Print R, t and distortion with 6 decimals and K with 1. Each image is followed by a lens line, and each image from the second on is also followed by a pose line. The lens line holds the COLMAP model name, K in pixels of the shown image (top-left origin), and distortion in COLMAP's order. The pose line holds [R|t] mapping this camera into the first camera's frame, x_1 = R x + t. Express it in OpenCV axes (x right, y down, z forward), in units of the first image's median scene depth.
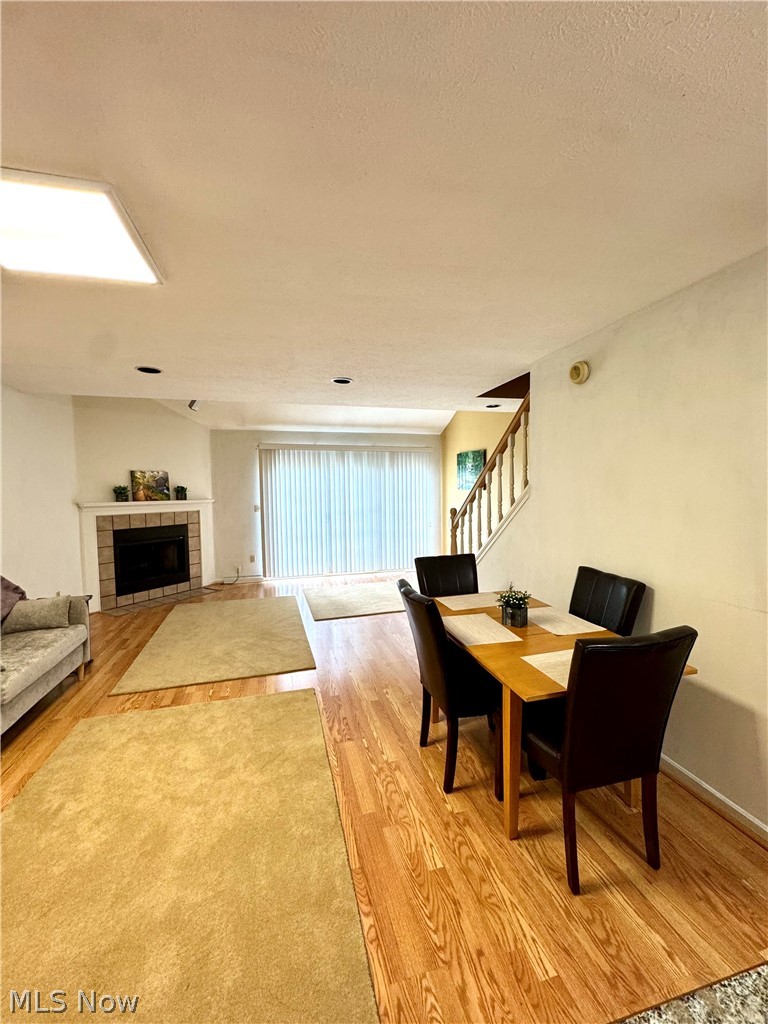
lens RADIAL K [[410.8, 0, 386.1], [0, 410.8, 512.2], [0, 0, 1]] dist [-0.003656, -0.000035]
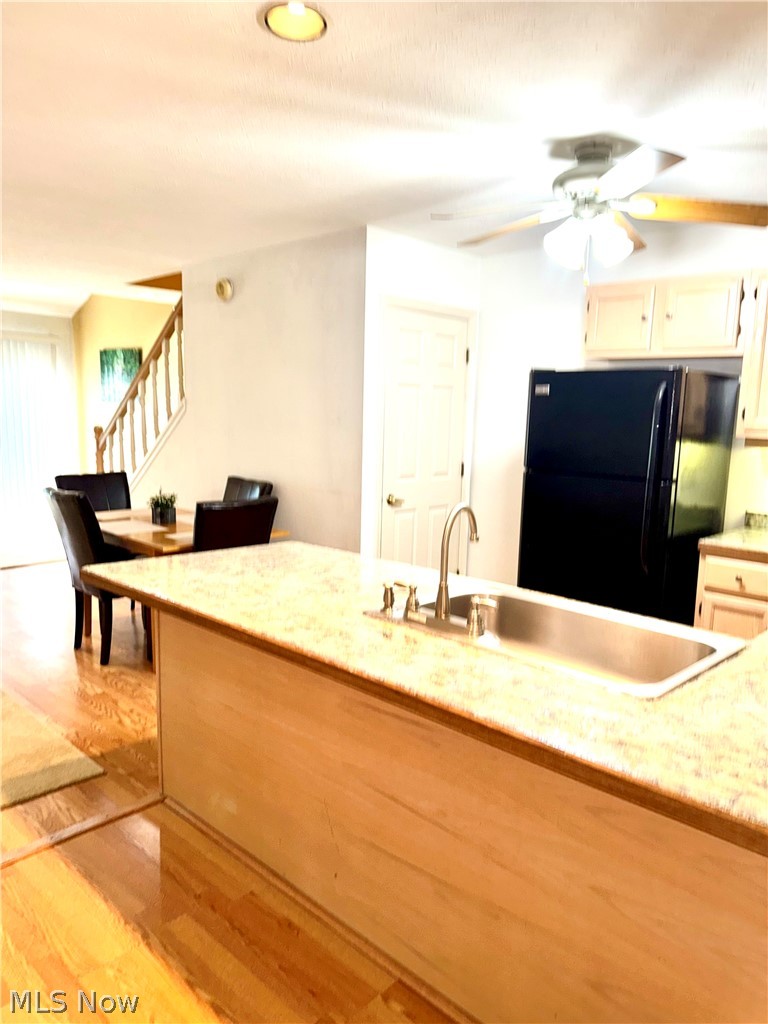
lens RADIAL K [[722.5, 0, 386.7], [0, 722.5, 522.3], [0, 0, 1]] dist [0.057146, -0.080013]
pose [[0.855926, -0.047012, 0.514957, -0.078140], [-0.003628, 0.995288, 0.096893, 0.034671], [-0.517086, -0.084802, 0.851722, -0.424863]]
